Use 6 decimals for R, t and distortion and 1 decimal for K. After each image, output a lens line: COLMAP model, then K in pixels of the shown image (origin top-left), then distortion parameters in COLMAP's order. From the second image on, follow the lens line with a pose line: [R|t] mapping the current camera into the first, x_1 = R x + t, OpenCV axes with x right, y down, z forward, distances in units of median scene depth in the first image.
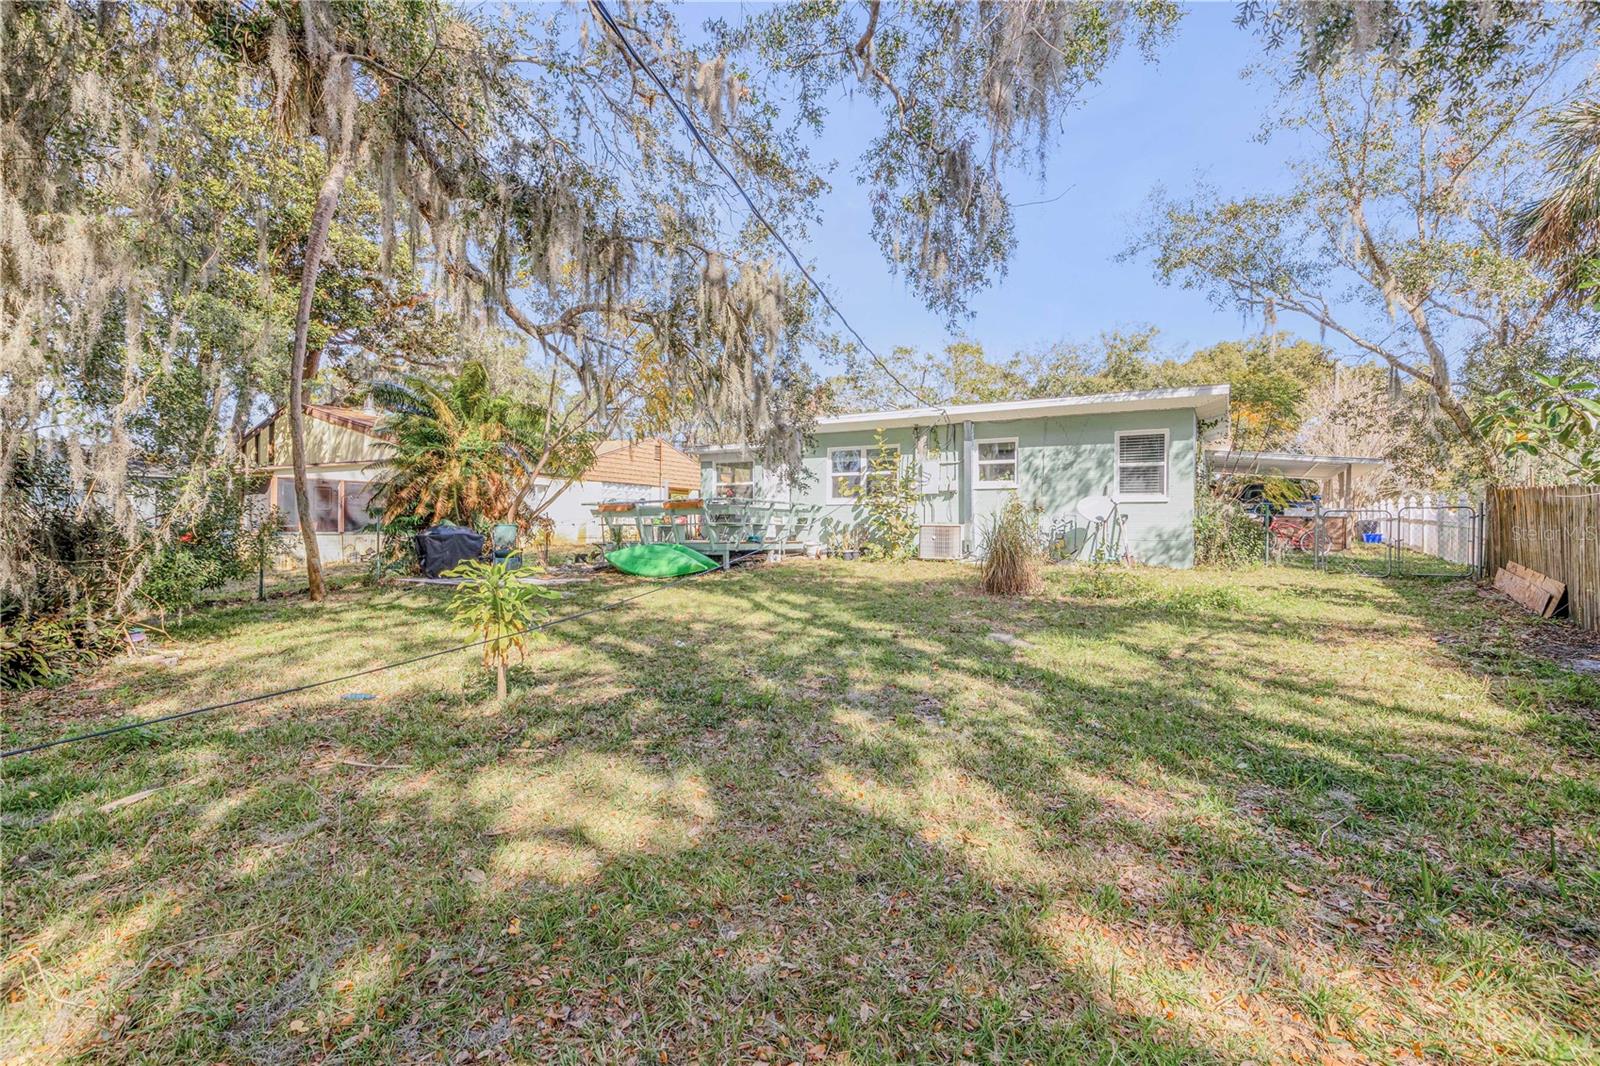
lens RADIAL K [[713.6, 0, 797.9], [0, 713.6, 532.4], [0, 0, 1]] dist [-0.000207, -0.000015]
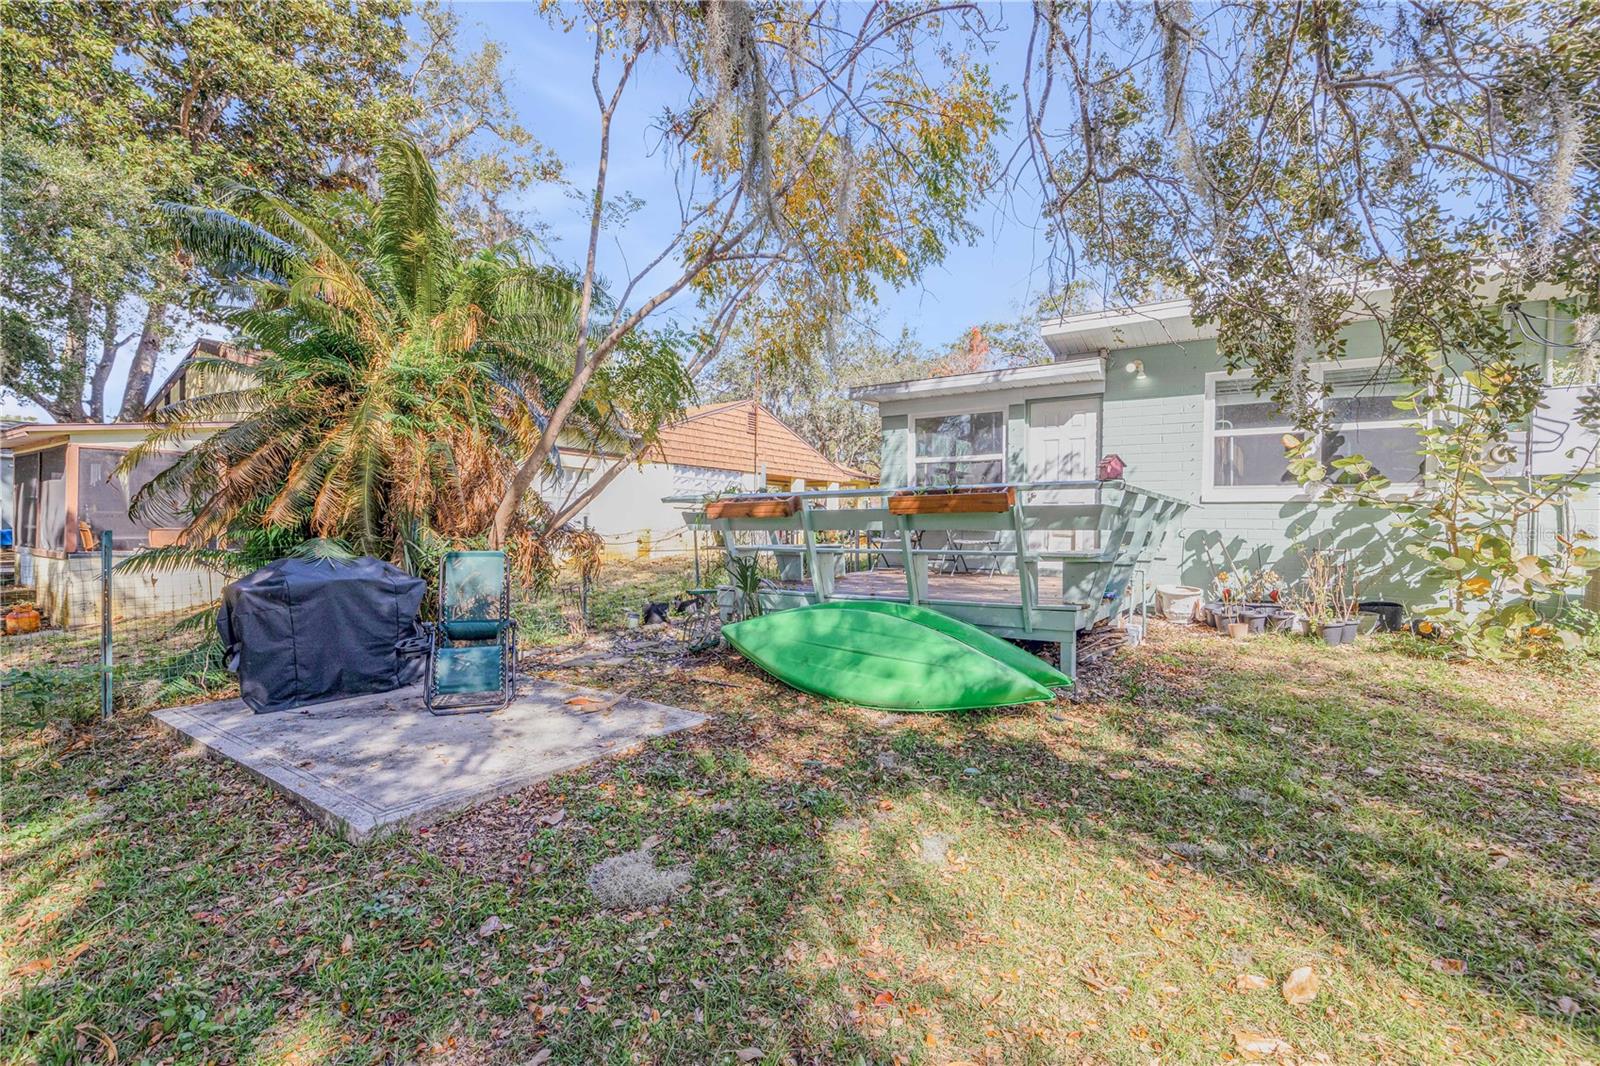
lens RADIAL K [[713.6, 0, 802.7], [0, 713.6, 528.3], [0, 0, 1]] dist [-0.000207, -0.000015]
pose [[0.999147, 0.004195, -0.041091, -0.202950], [-0.003959, 0.999975, 0.005819, -0.025157], [0.041114, -0.005652, 0.999138, 0.574949]]
